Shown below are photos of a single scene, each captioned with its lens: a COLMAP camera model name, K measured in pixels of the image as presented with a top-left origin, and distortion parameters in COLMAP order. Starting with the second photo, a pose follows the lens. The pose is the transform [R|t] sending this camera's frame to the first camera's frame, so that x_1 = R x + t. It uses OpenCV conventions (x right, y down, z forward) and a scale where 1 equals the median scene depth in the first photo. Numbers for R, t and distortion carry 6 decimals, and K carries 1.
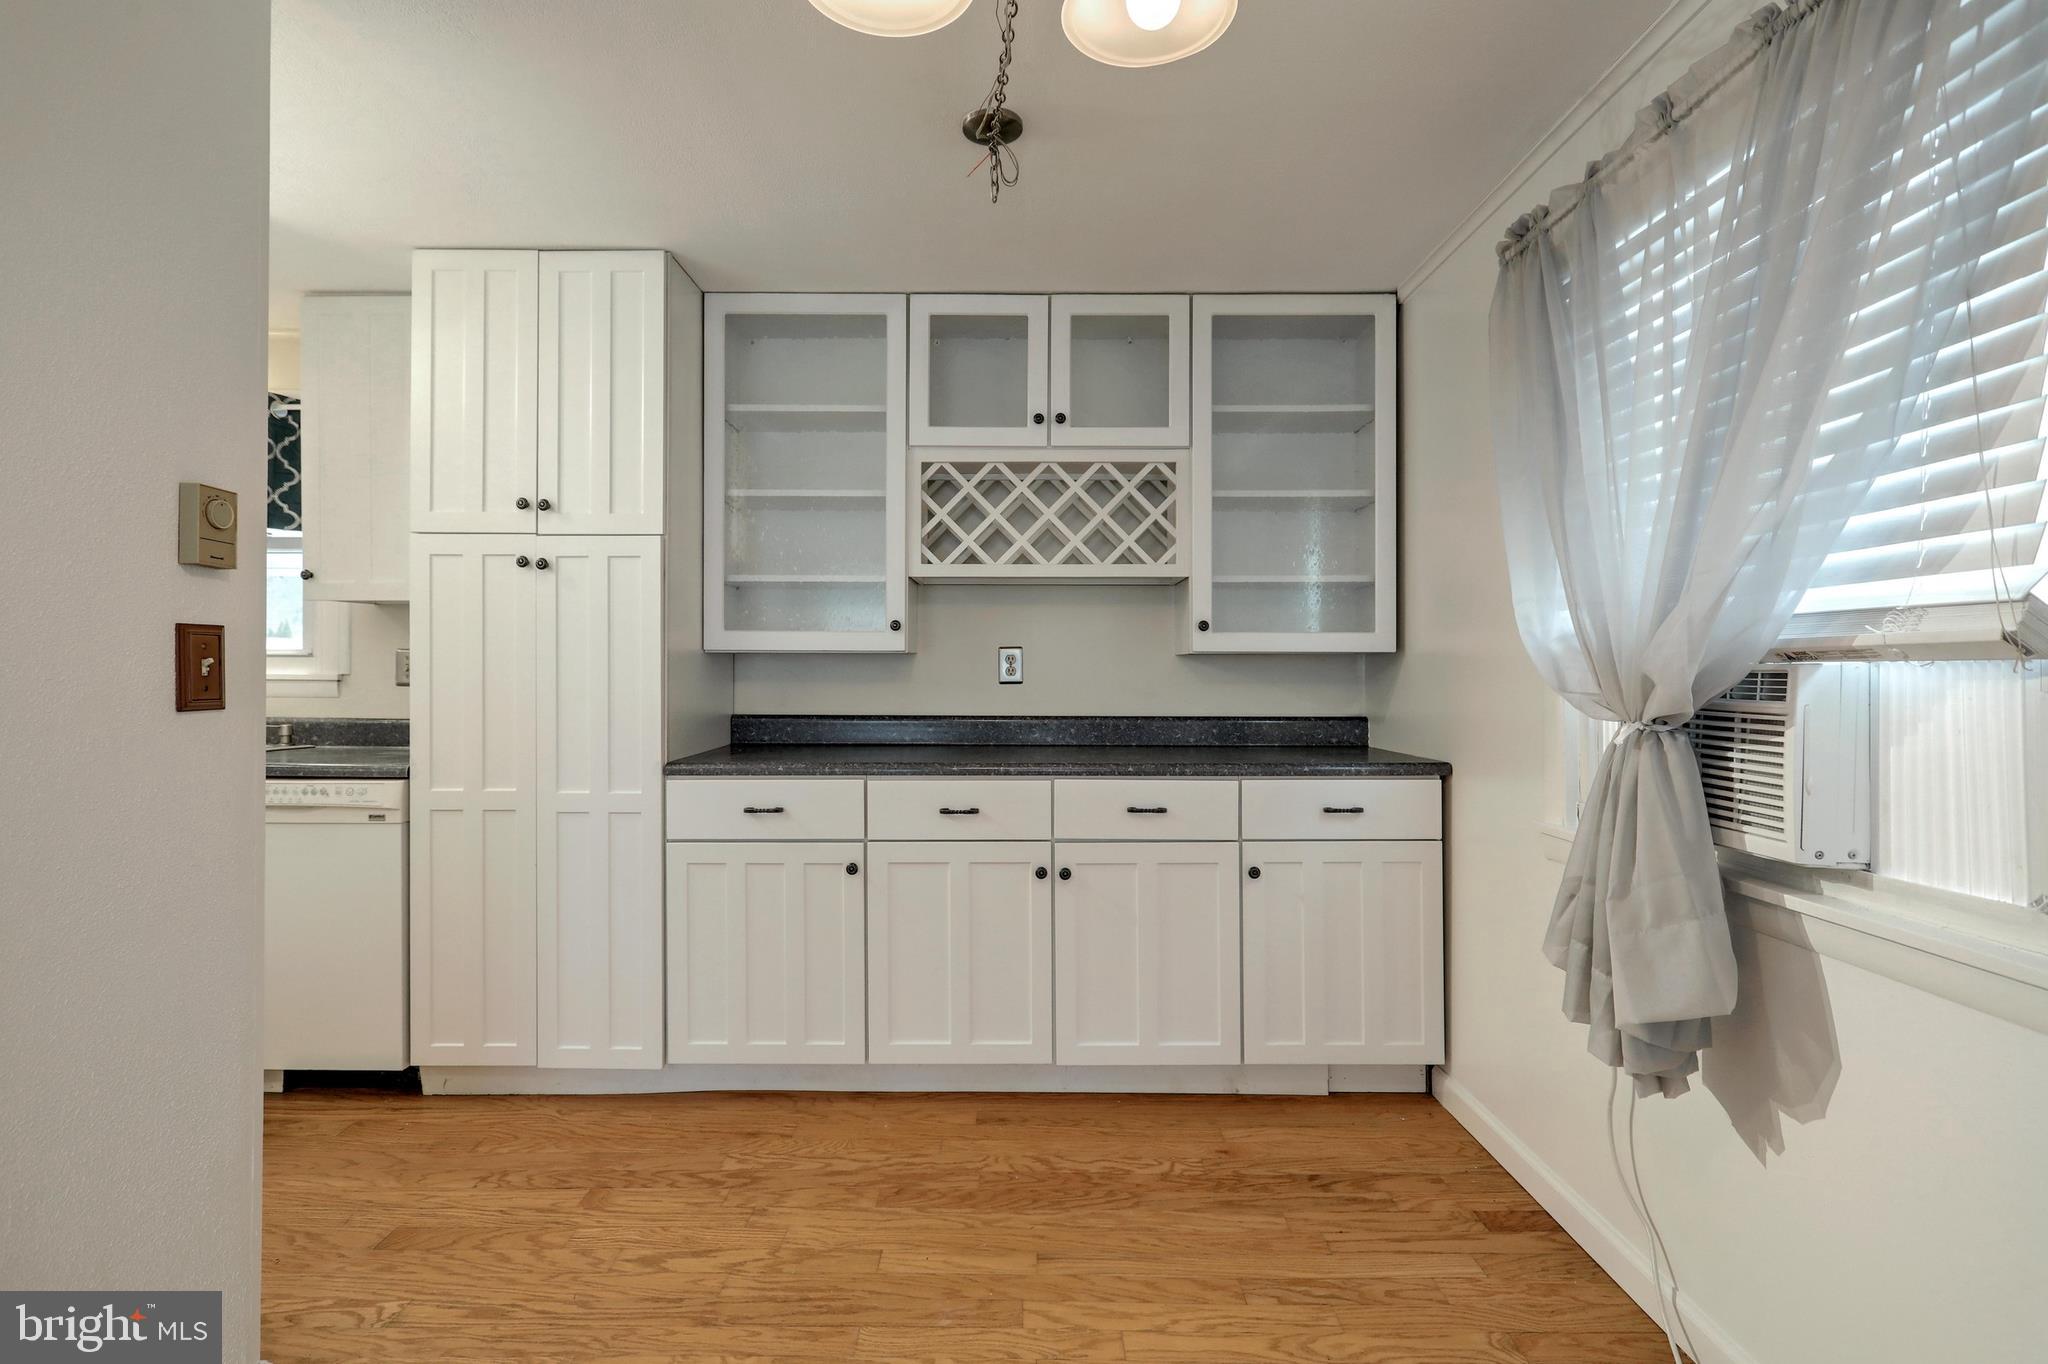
lens RADIAL K [[963.5, 0, 1029.1], [0, 963.5, 675.0], [0, 0, 1]] dist [-0.004434, 0.000327]
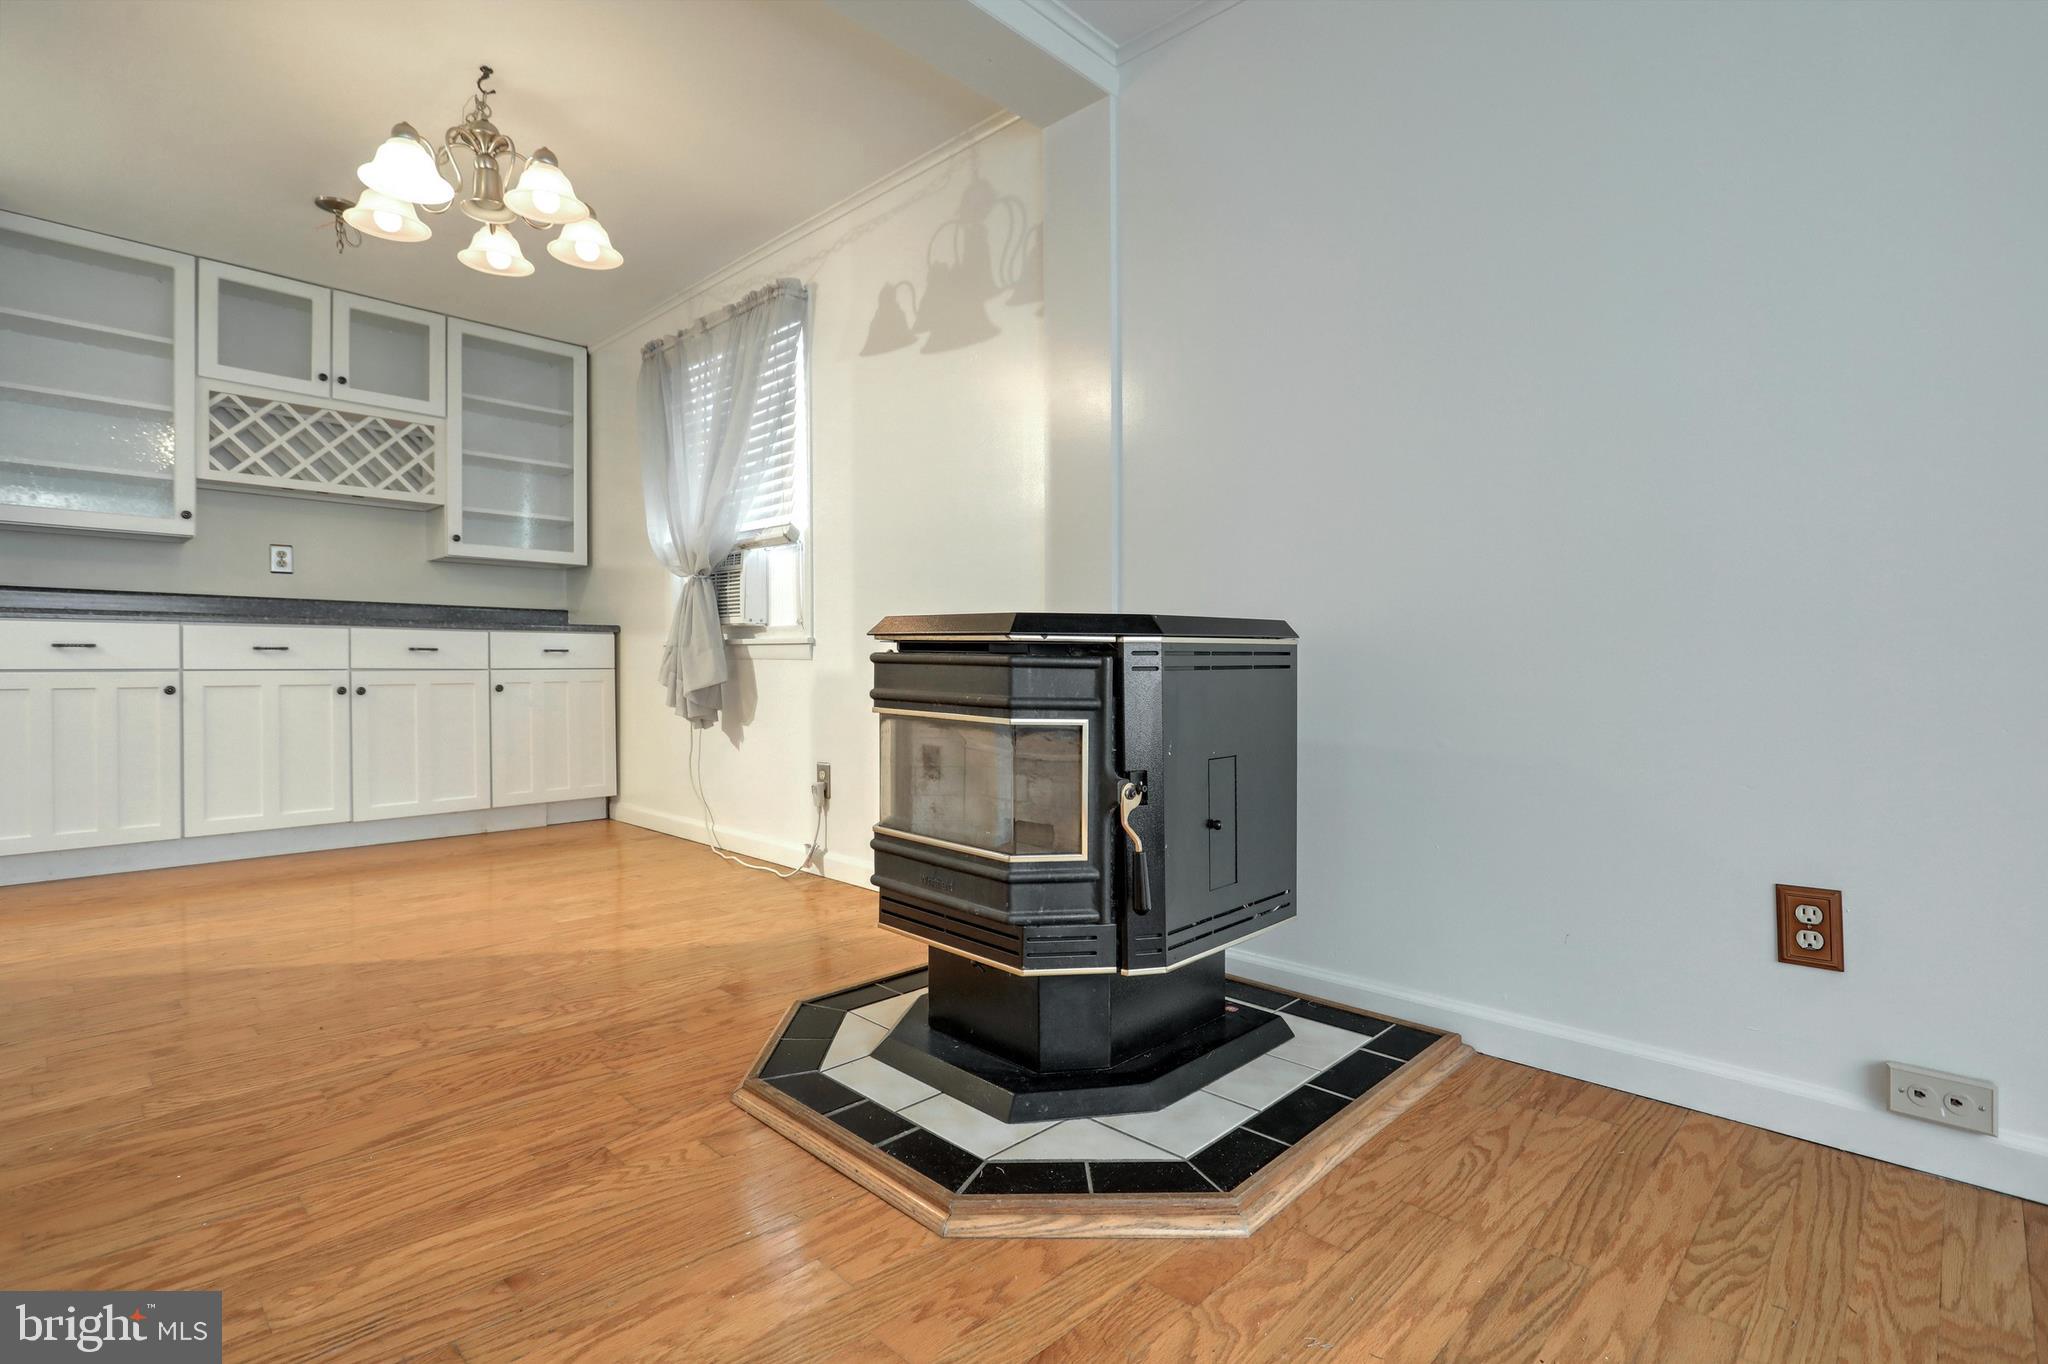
lens RADIAL K [[963.5, 0, 1029.1], [0, 963.5, 675.0], [0, 0, 1]] dist [-0.004434, 0.000327]
pose [[0.695388, -0.004481, 0.718620, -0.281198], [0.000019, 0.999981, 0.006217, 0.155264], [-0.718634, -0.004309, 0.695375, -0.698298]]
